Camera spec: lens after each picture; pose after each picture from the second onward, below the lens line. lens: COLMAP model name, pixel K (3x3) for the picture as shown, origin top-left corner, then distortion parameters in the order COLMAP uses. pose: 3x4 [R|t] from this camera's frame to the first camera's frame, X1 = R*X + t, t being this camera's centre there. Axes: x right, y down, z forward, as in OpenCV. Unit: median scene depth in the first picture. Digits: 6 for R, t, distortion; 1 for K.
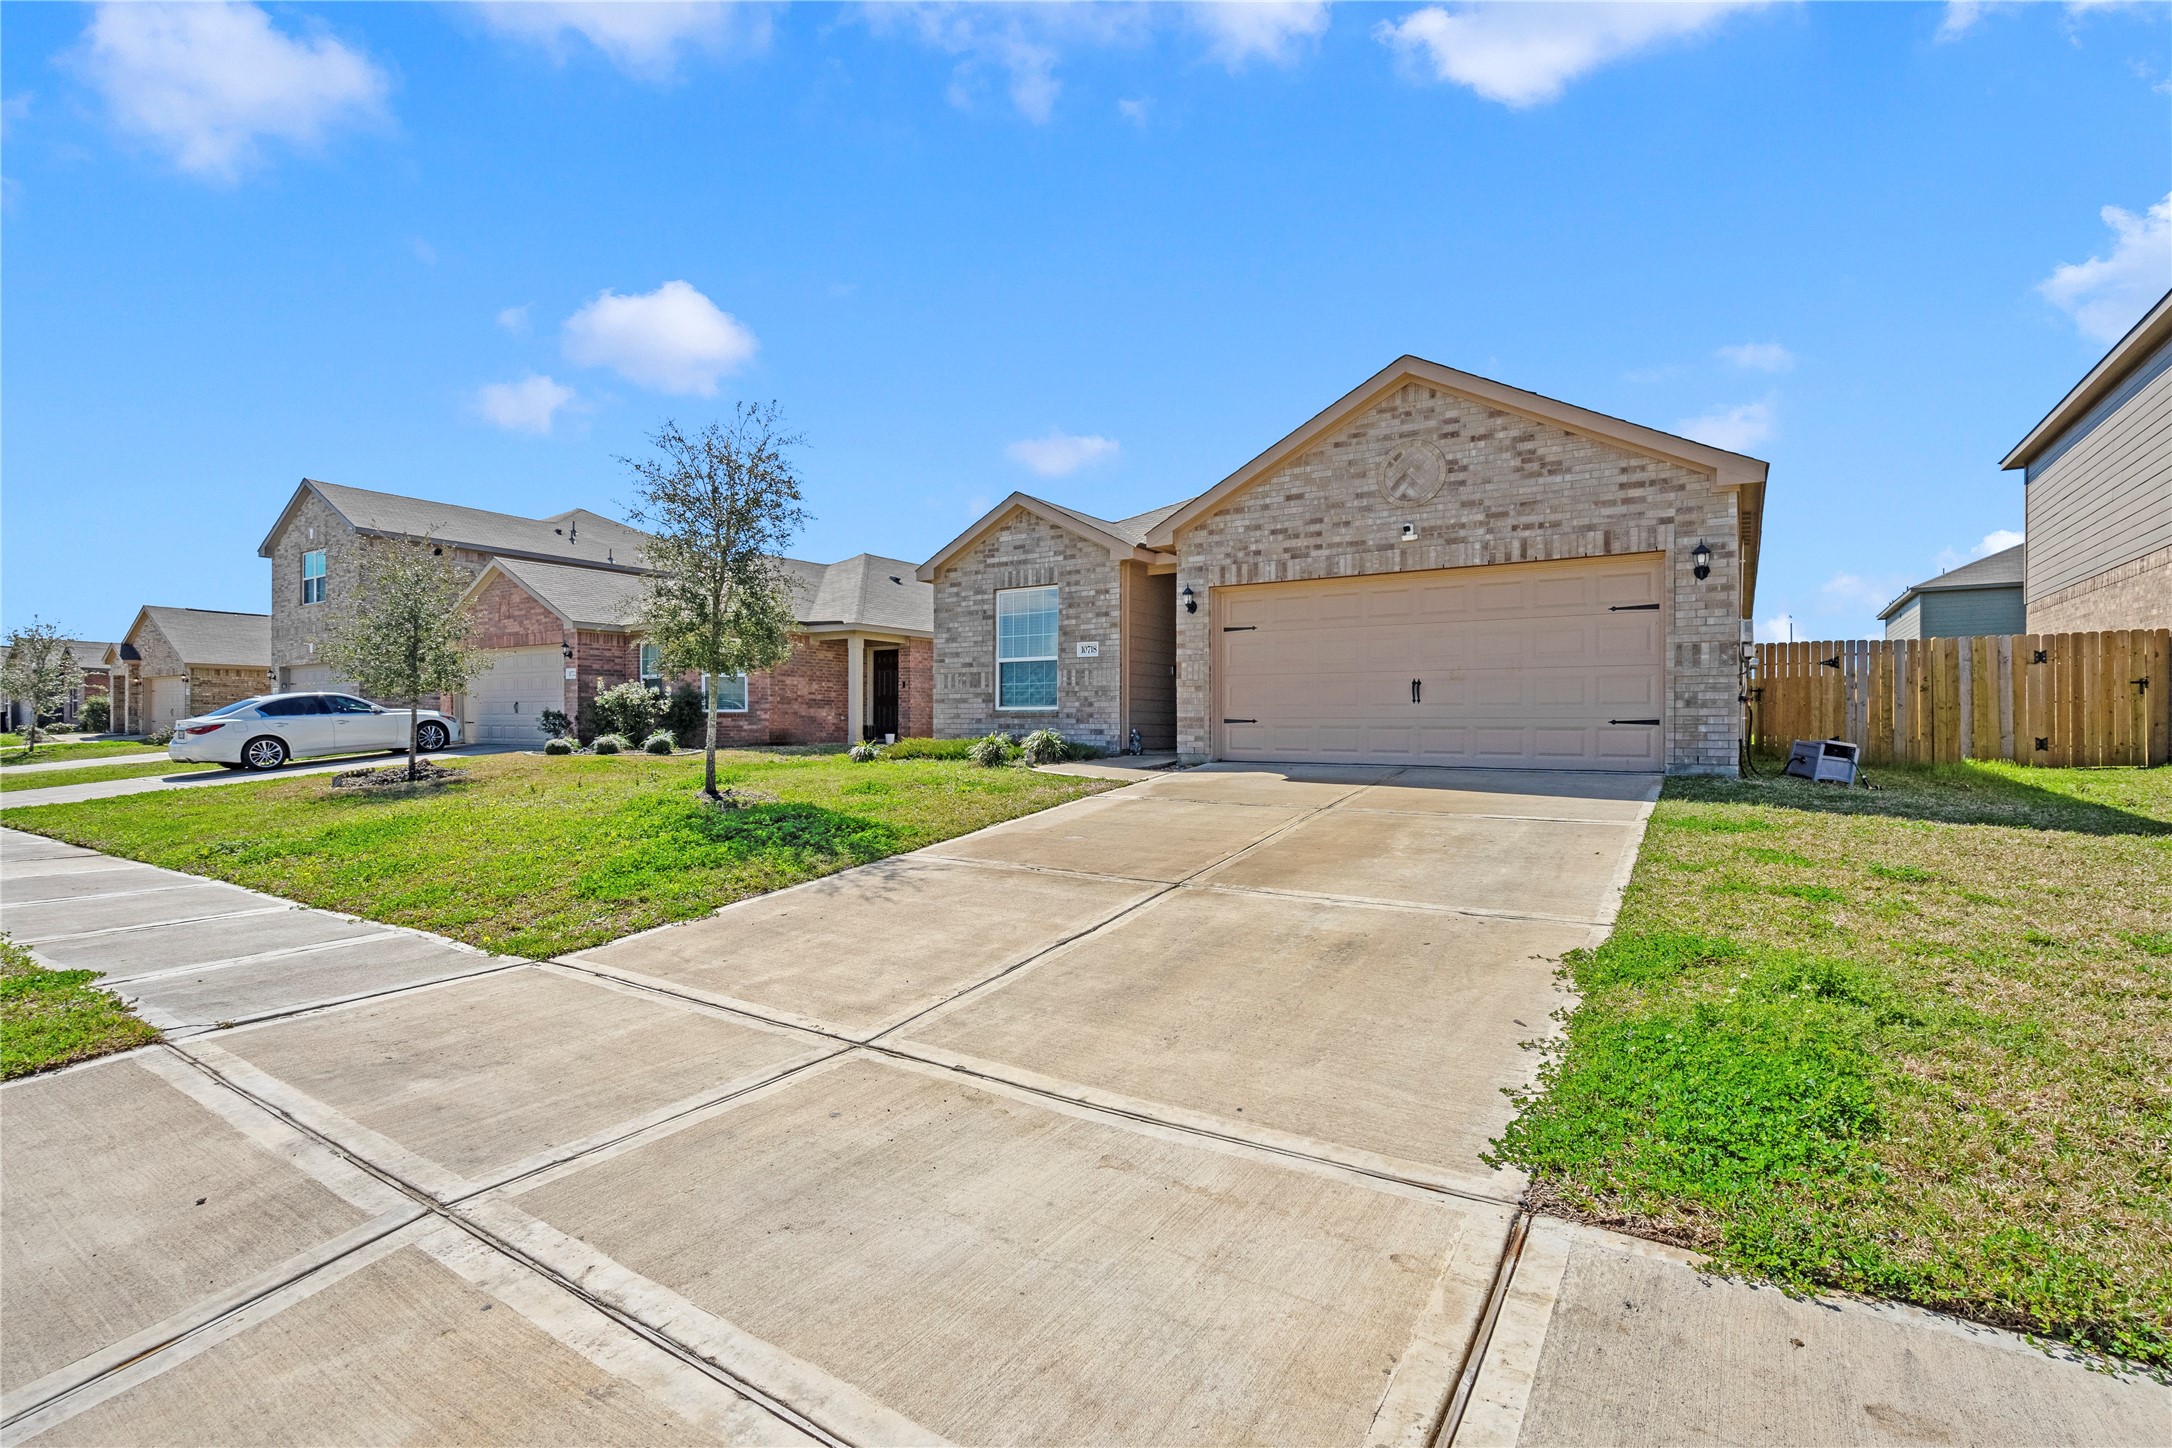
lens RADIAL K [[998.6, 0, 1069.1], [0, 998.6, 730.5], [0, 0, 1]] dist [-0.009683, 0.005009]
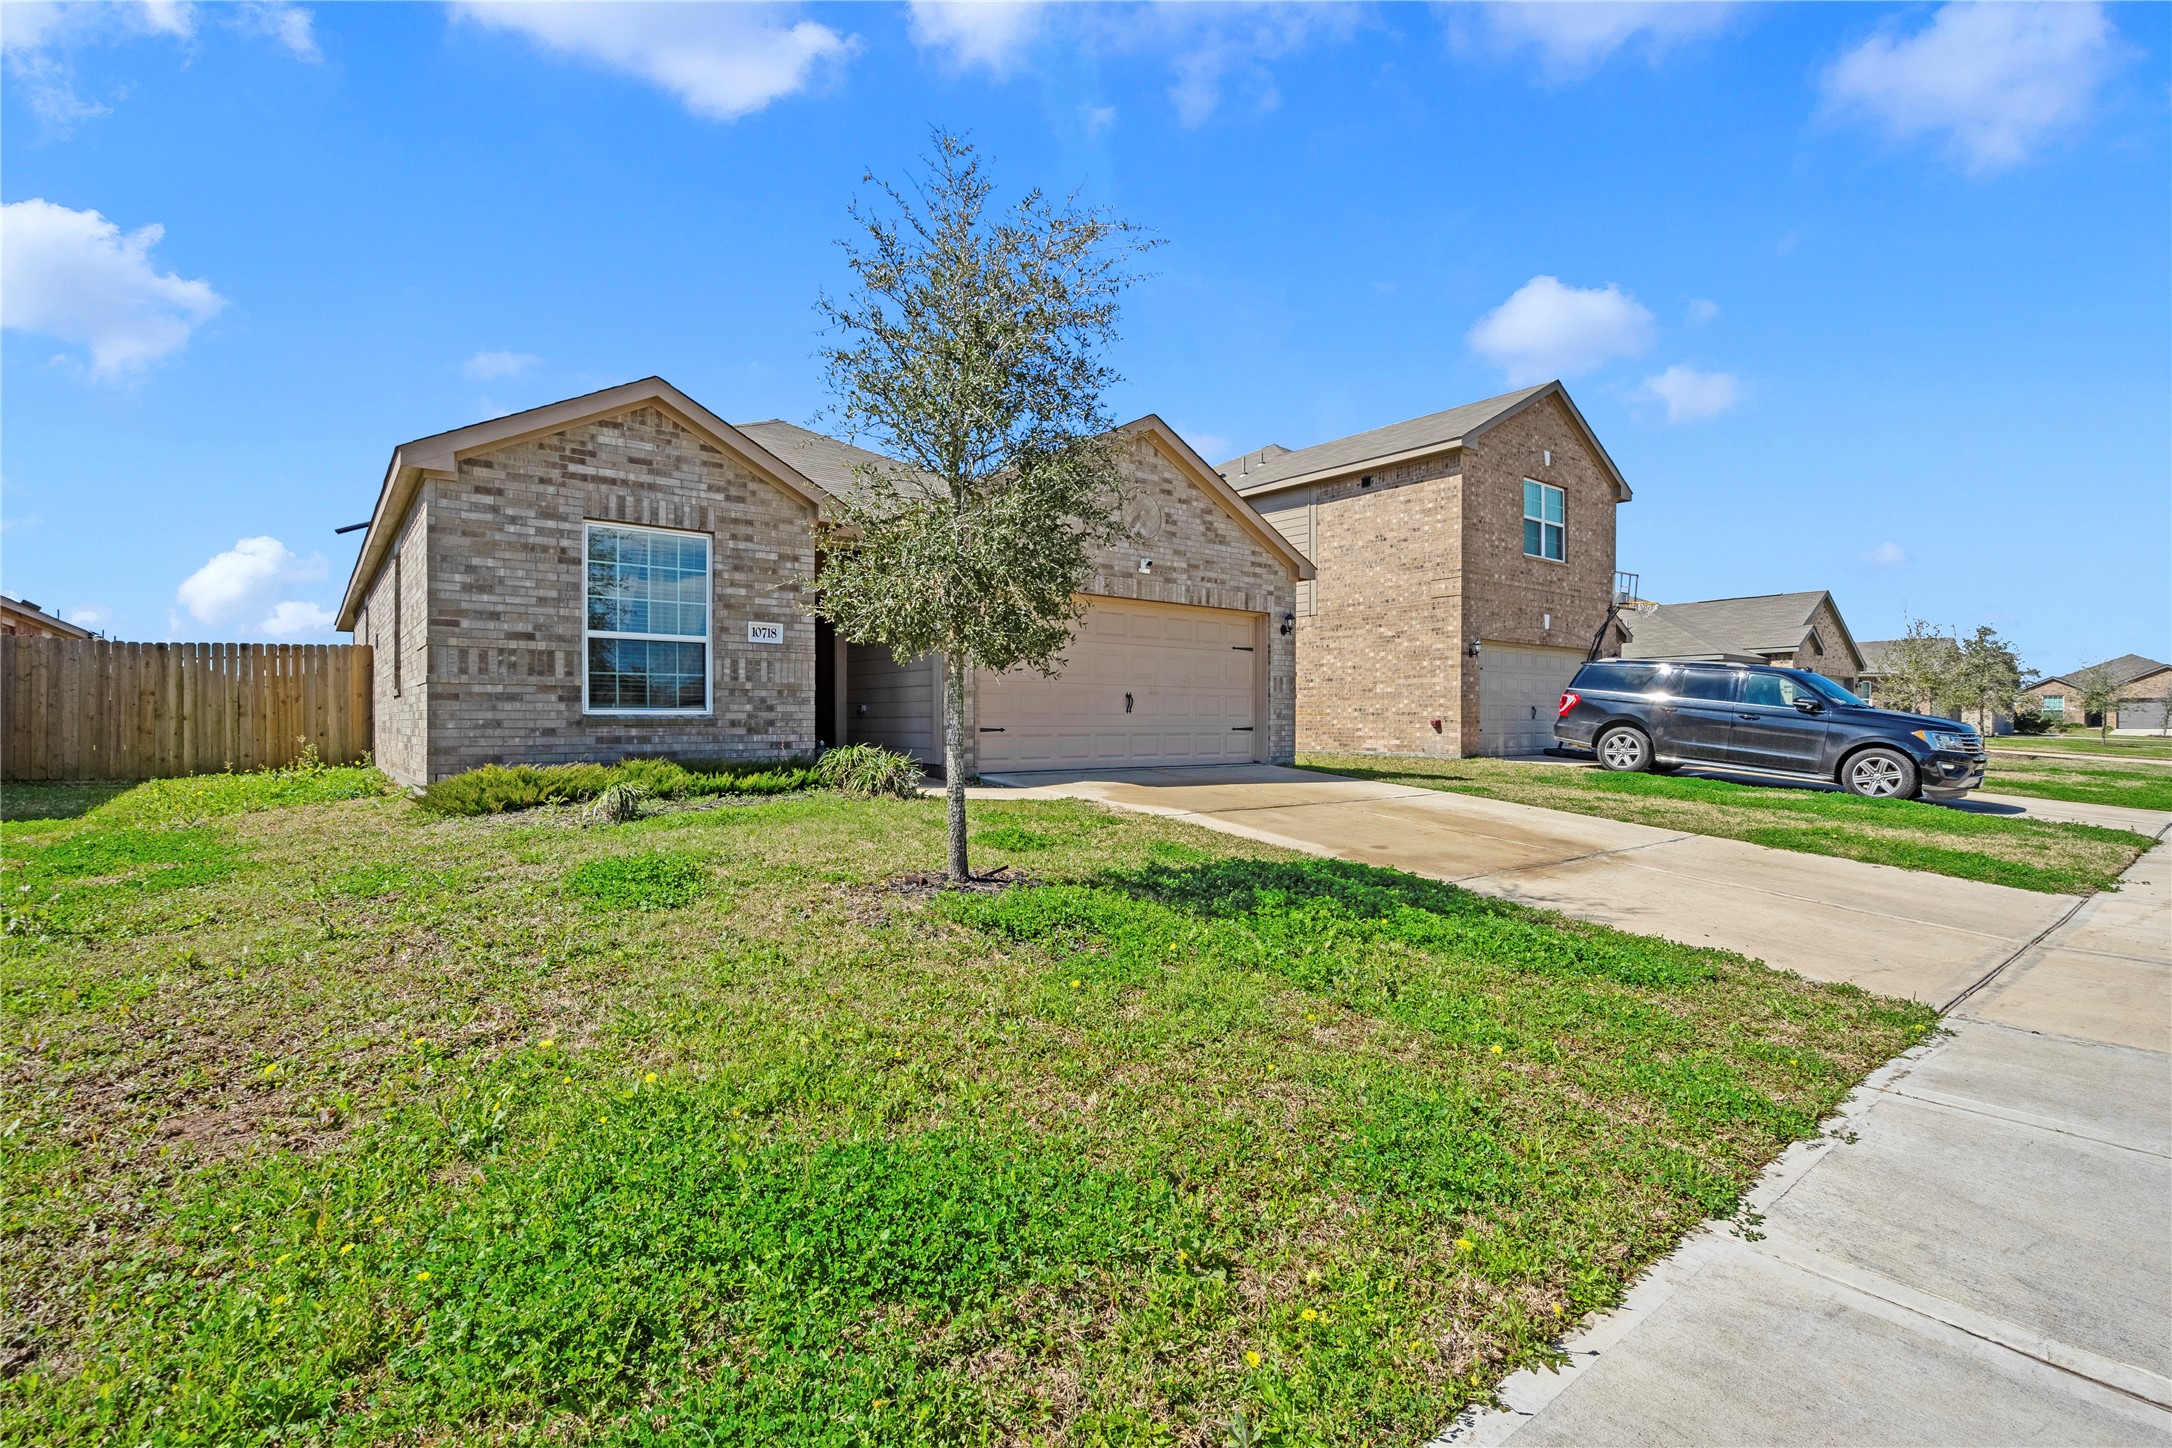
lens RADIAL K [[998.6, 0, 1065.0], [0, 998.6, 717.3], [0, 0, 1]] dist [-0.009683, 0.005009]
pose [[0.294214, -0.004634, 0.955728, -0.756399], [0.001311, 0.999989, 0.004445, -0.027733], [-0.955739, -0.000055, 0.294217, 0.712397]]
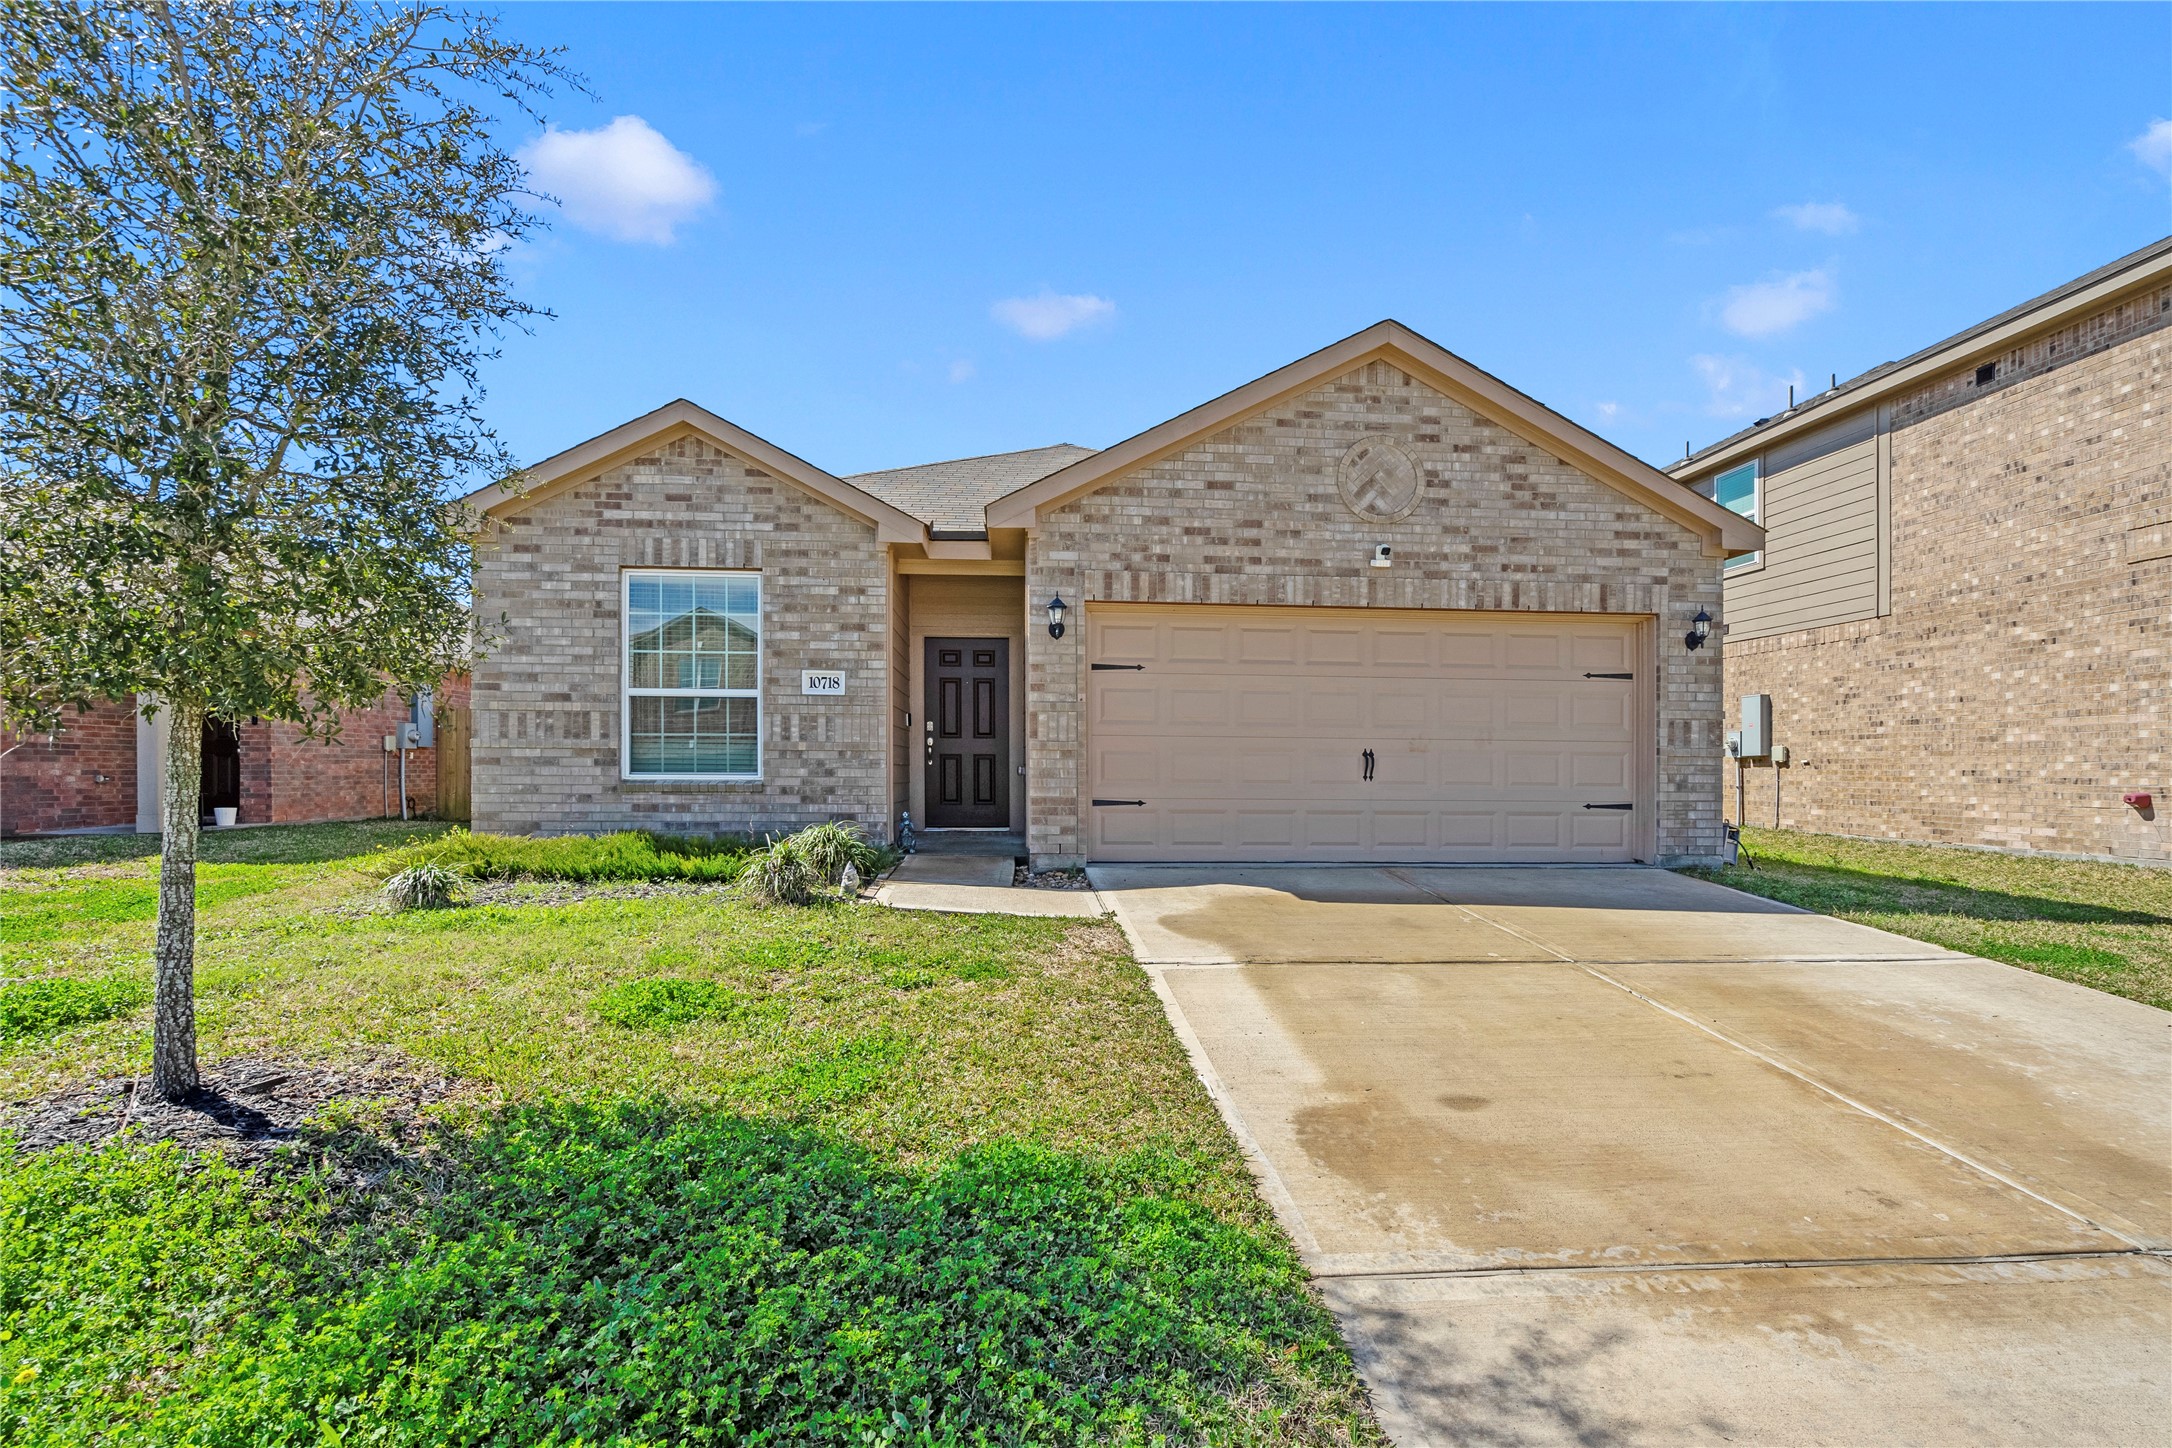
lens RADIAL K [[998.6, 0, 1081.2], [0, 998.6, 776.0], [0, 0, 1]] dist [-0.009683, 0.005009]
pose [[0.781103, -0.003782, 0.624391, -0.296000], [-0.001265, 0.999970, 0.007639, -0.035786], [-0.624401, -0.006756, 0.781074, 0.523520]]
